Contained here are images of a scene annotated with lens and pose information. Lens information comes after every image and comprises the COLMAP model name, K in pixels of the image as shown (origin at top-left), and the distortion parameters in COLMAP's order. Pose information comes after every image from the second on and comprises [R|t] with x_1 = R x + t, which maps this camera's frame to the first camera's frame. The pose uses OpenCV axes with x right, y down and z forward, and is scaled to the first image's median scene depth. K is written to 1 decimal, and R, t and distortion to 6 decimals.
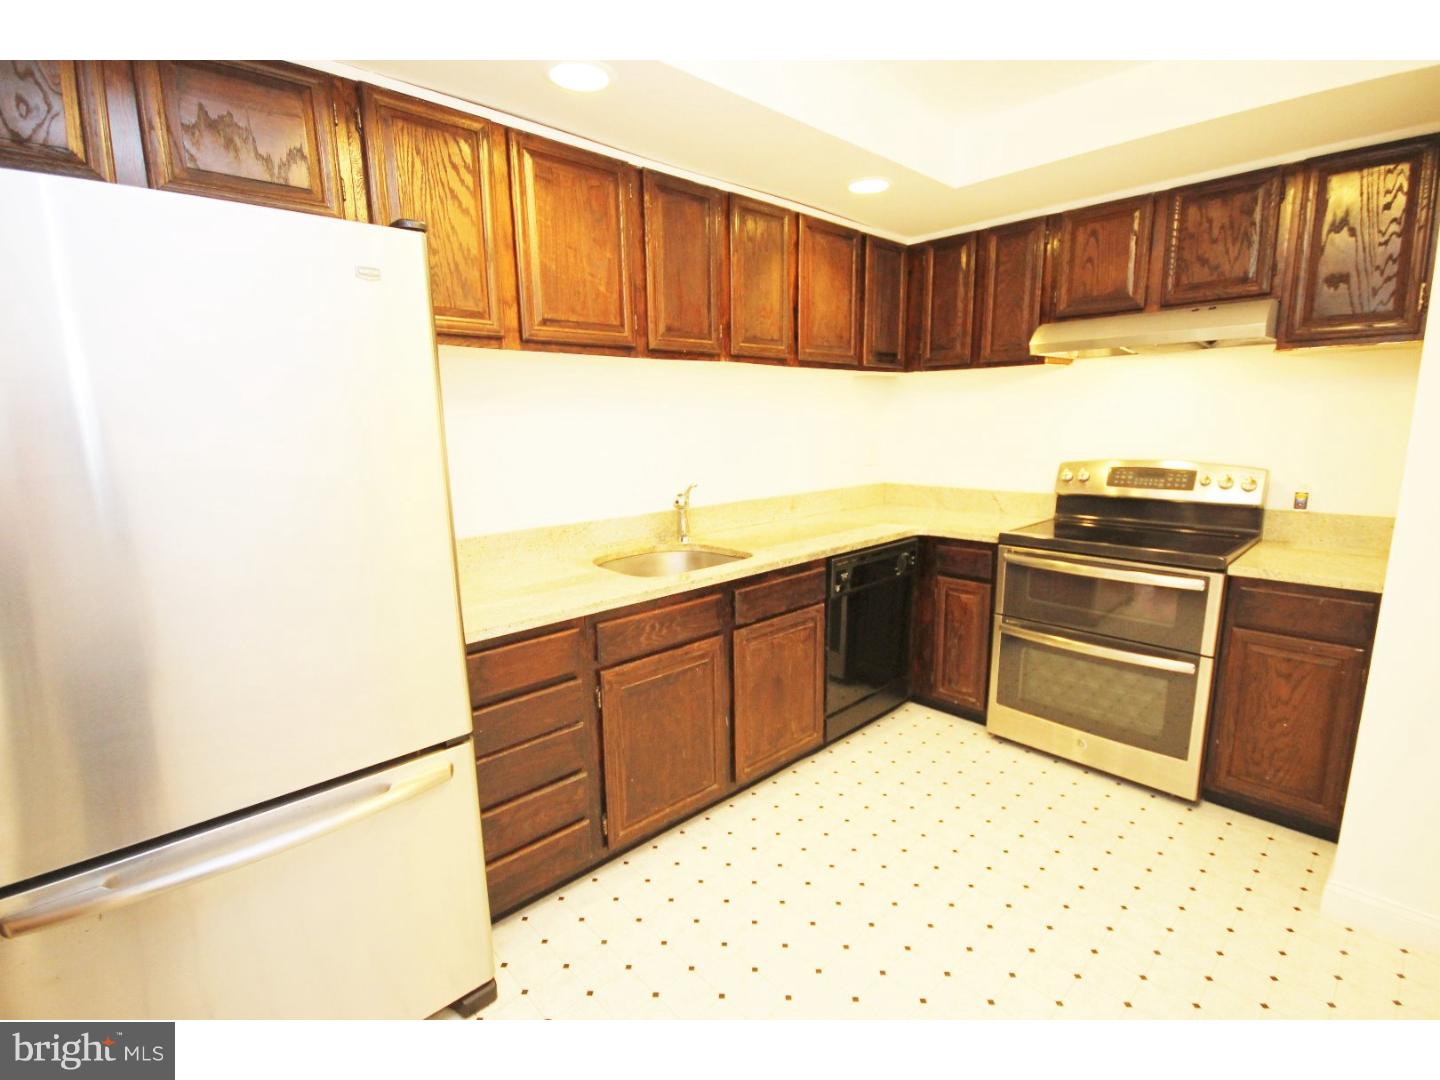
lens RADIAL K [[673.0, 0, 725.3], [0, 673.0, 542.2], [0, 0, 1]] dist [-0.002940, -0.000080]
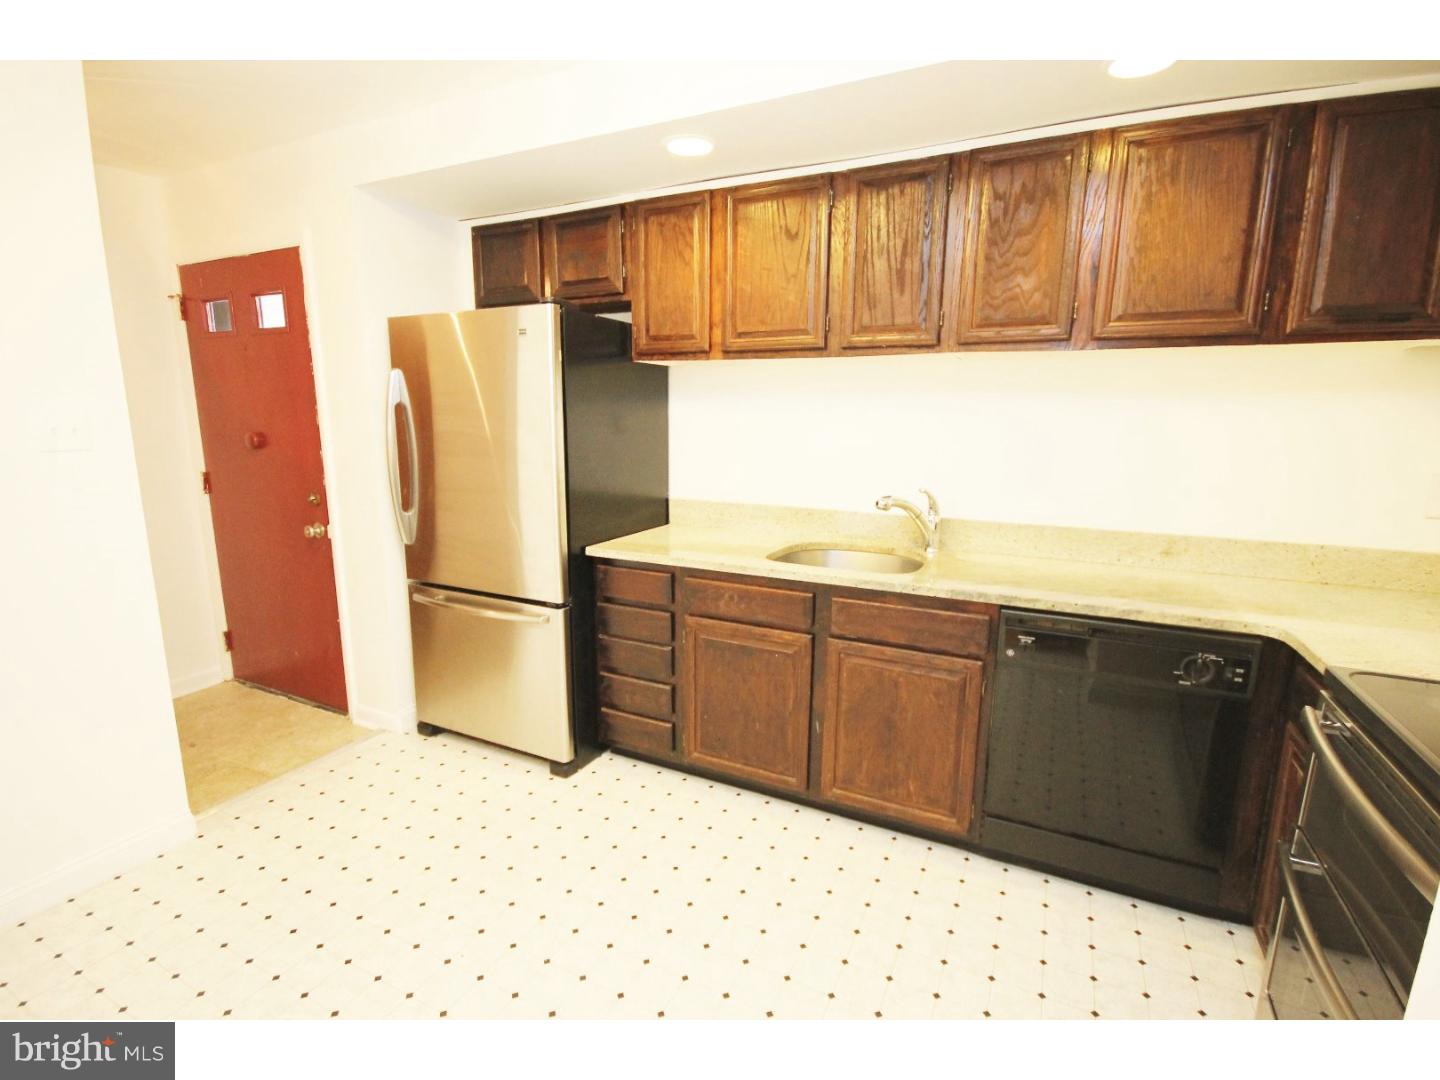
lens RADIAL K [[673.0, 0, 725.3], [0, 673.0, 542.2], [0, 0, 1]] dist [-0.002940, -0.000080]
pose [[0.355929, 0.192060, -0.914564, 0.785639], [-0.185060, 0.973758, 0.132469, -0.098052], [0.916006, 0.122100, 0.382132, 0.465923]]
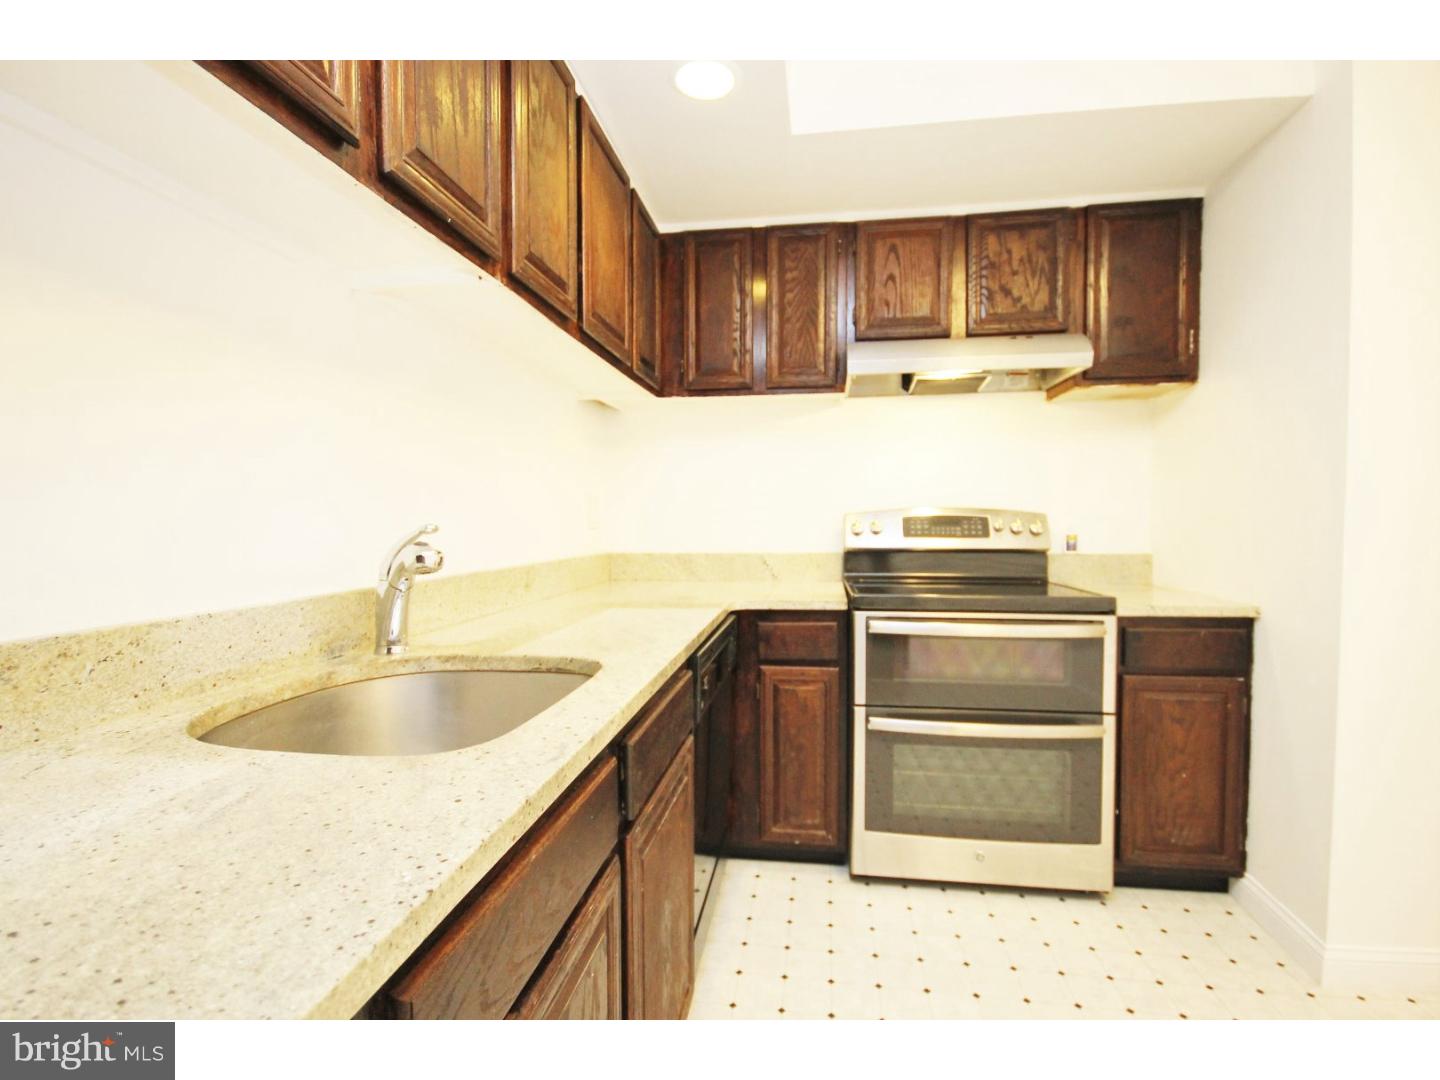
lens RADIAL K [[673.0, 0, 725.3], [0, 673.0, 542.2], [0, 0, 1]] dist [-0.002940, -0.000080]
pose [[0.783047, -0.009431, 0.621891, -0.195841], [0.106836, 0.987063, -0.119553, 0.002586], [-0.612718, 0.160055, 0.773924, 0.567793]]
